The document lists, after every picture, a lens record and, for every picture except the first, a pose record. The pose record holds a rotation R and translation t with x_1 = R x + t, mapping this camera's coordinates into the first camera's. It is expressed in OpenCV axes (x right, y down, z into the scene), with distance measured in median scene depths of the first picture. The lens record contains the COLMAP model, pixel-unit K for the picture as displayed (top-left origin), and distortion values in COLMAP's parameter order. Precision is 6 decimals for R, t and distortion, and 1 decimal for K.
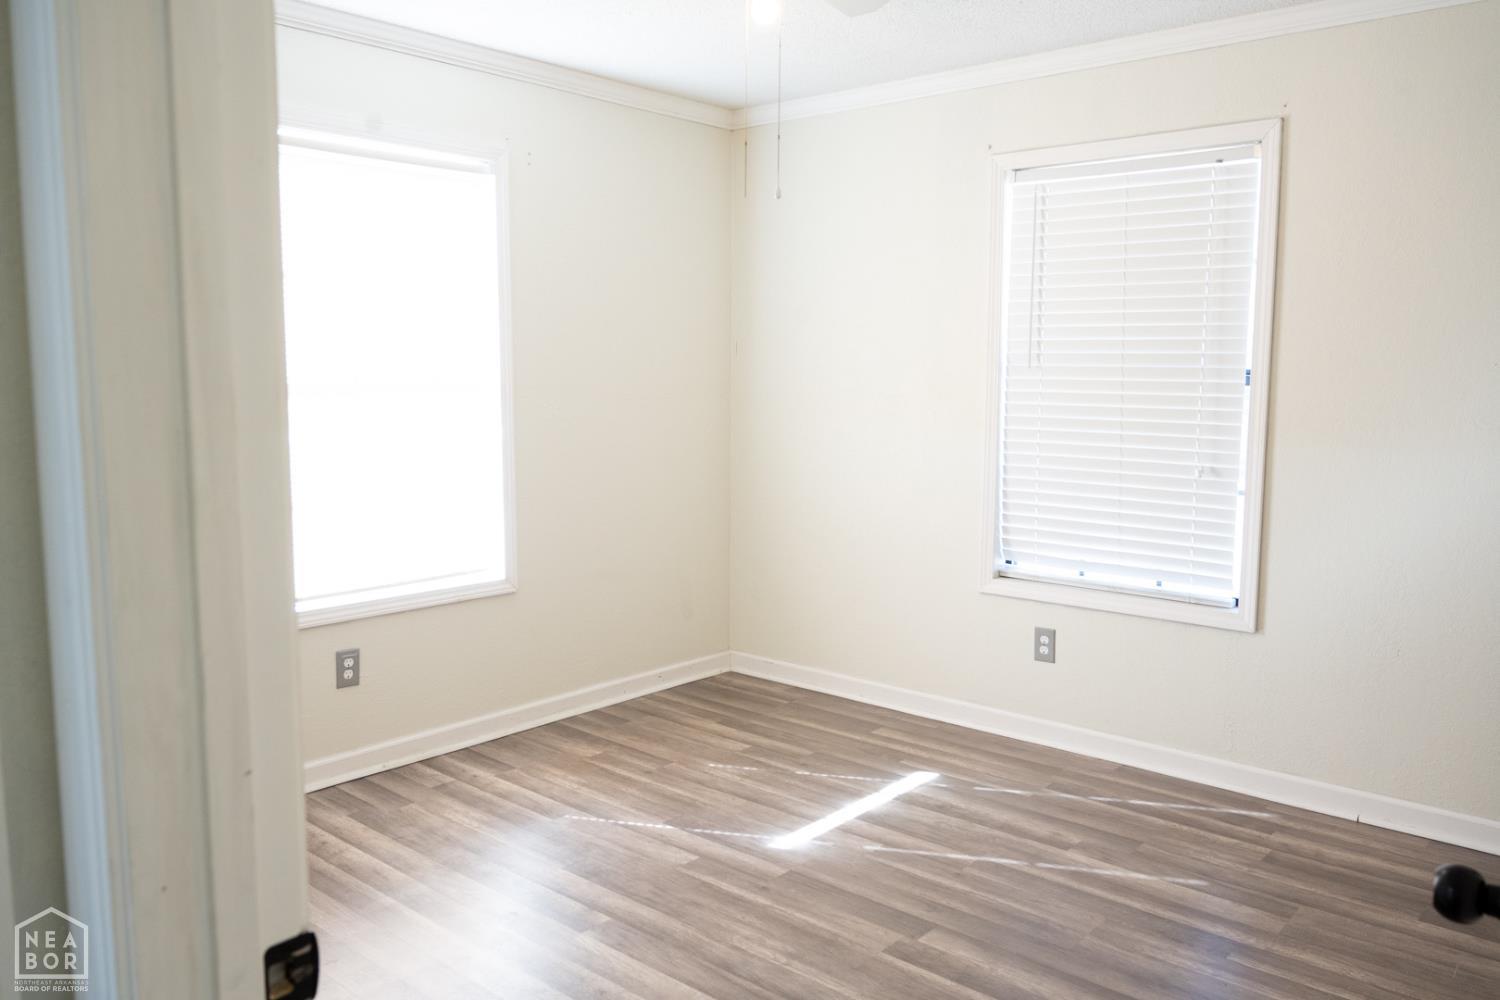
lens RADIAL K [[1152.3, 0, 750.0], [0, 1152.3, 500.0], [0, 0, 1]] dist [-0.000966, -0.001020]
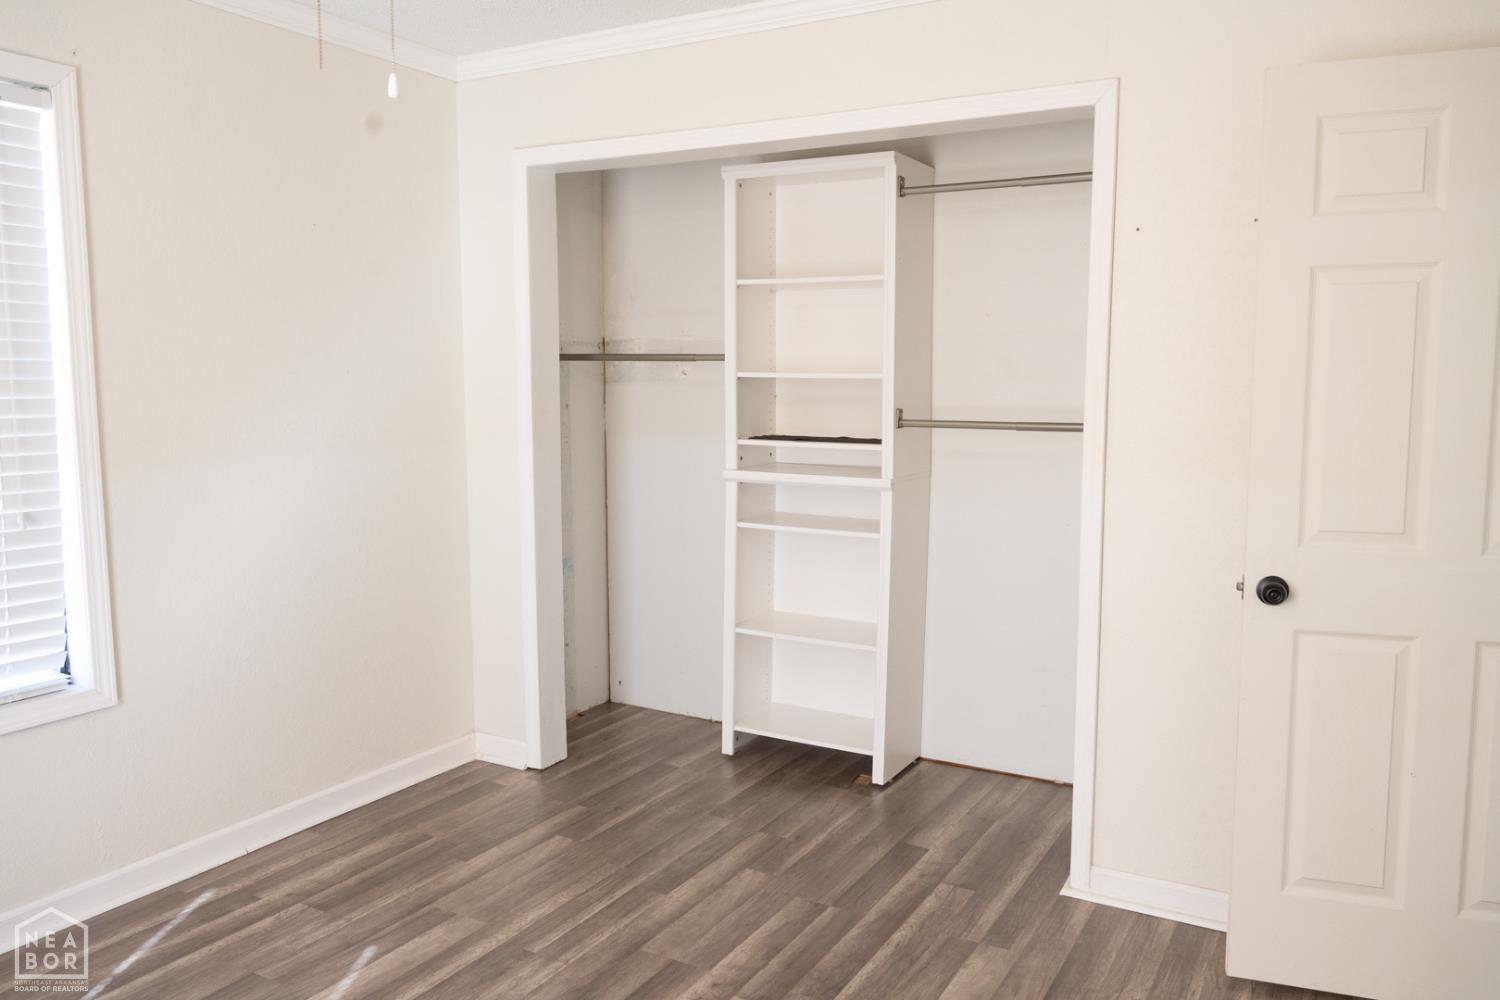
lens RADIAL K [[1152.3, 0, 750.0], [0, 1152.3, 500.0], [0, 0, 1]] dist [-0.000966, -0.001020]
pose [[-0.207268, -0.115944, 0.971389, -0.468745], [0.108641, 0.984082, 0.140640, -0.101446], [-0.972233, 0.134683, -0.191372, 0.768221]]
